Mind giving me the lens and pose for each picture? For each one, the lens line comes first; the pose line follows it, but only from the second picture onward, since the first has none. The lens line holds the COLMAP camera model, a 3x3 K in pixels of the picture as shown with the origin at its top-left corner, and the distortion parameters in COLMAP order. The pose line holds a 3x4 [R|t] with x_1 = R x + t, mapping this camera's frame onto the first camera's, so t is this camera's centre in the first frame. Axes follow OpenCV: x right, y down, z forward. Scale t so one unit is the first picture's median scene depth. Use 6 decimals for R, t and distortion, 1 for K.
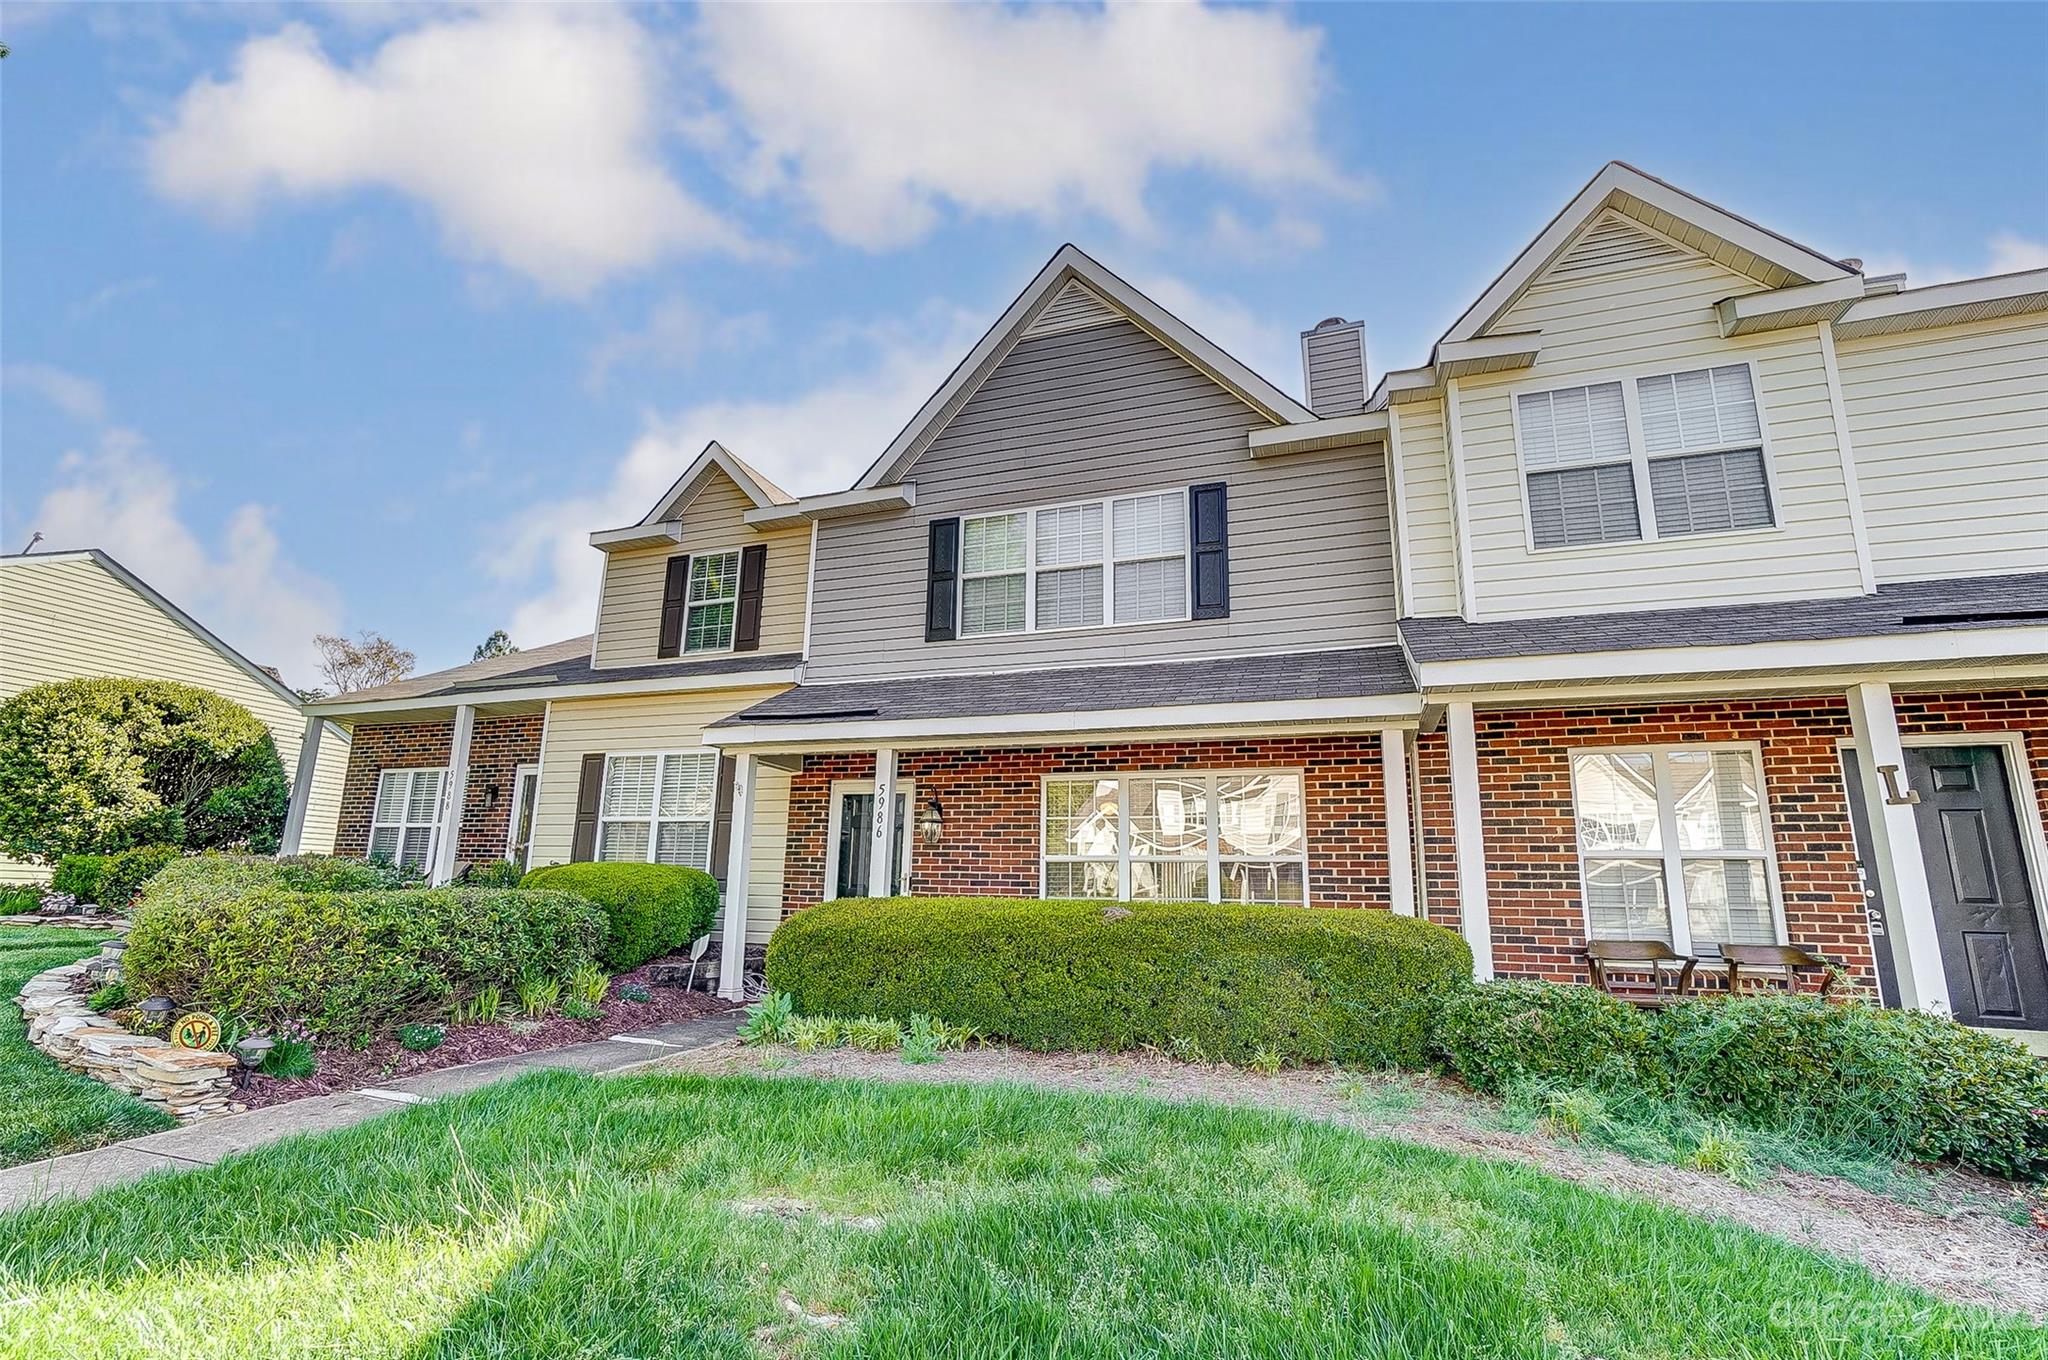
lens RADIAL K [[899.7, 0, 1024.3], [0, 899.7, 669.2], [0, 0, 1]] dist [-0.009788, 0.001033]
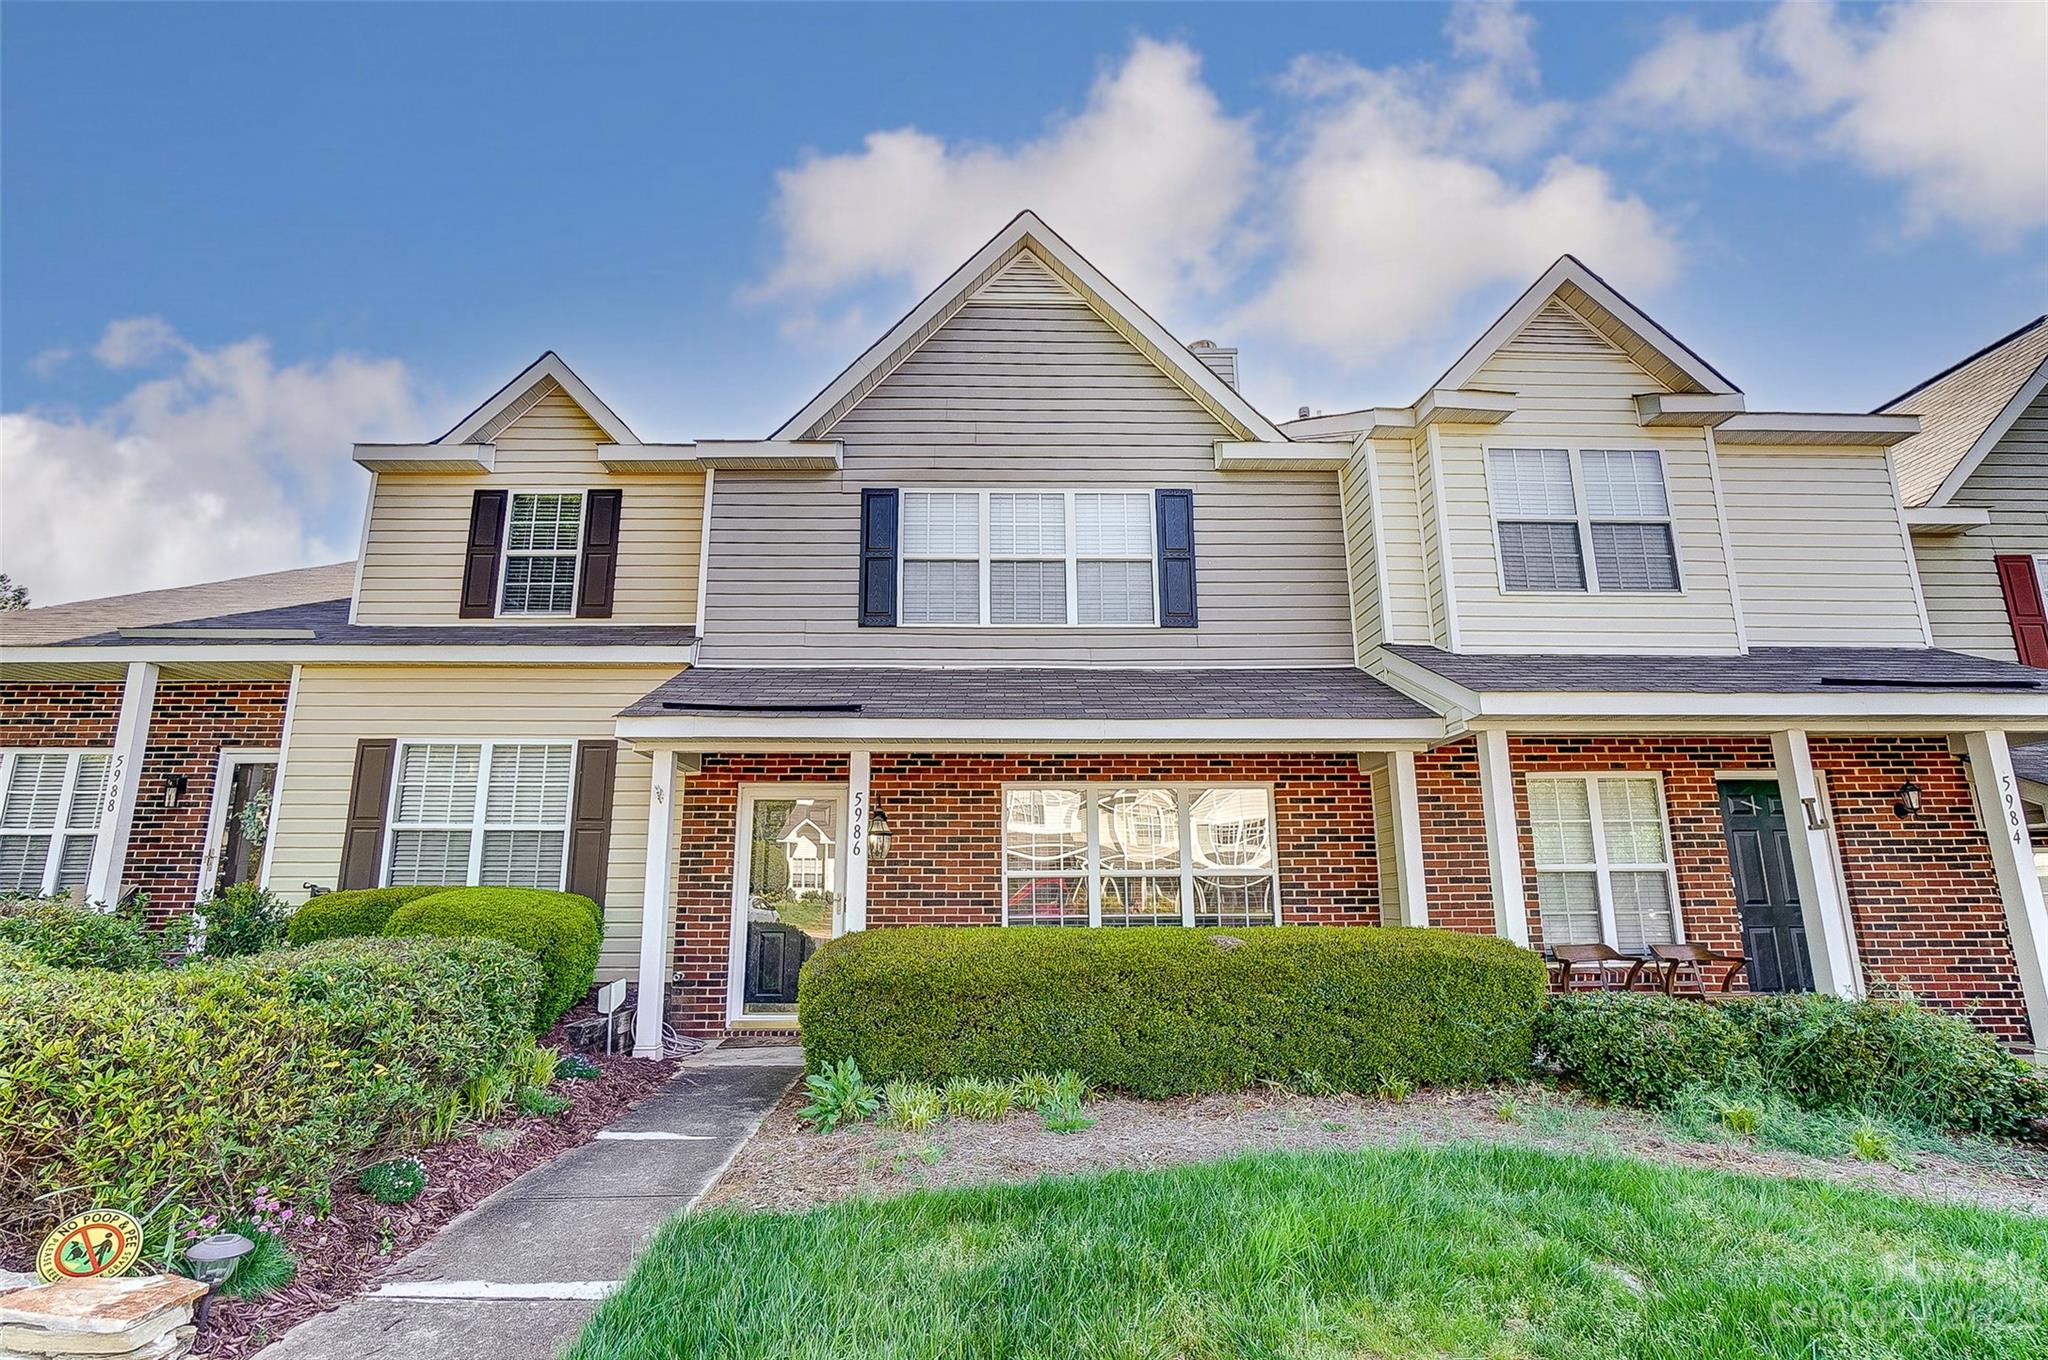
lens RADIAL K [[905.5, 0, 1026.3], [0, 905.5, 674.9], [0, 0, 1]] dist [-0.021614, 0.010417]
pose [[0.935641, 0.060775, 0.347681, -0.290148], [-0.065753, 0.997833, 0.002523, 0.004013], [-0.346774, -0.025222, 0.937609, 0.133730]]
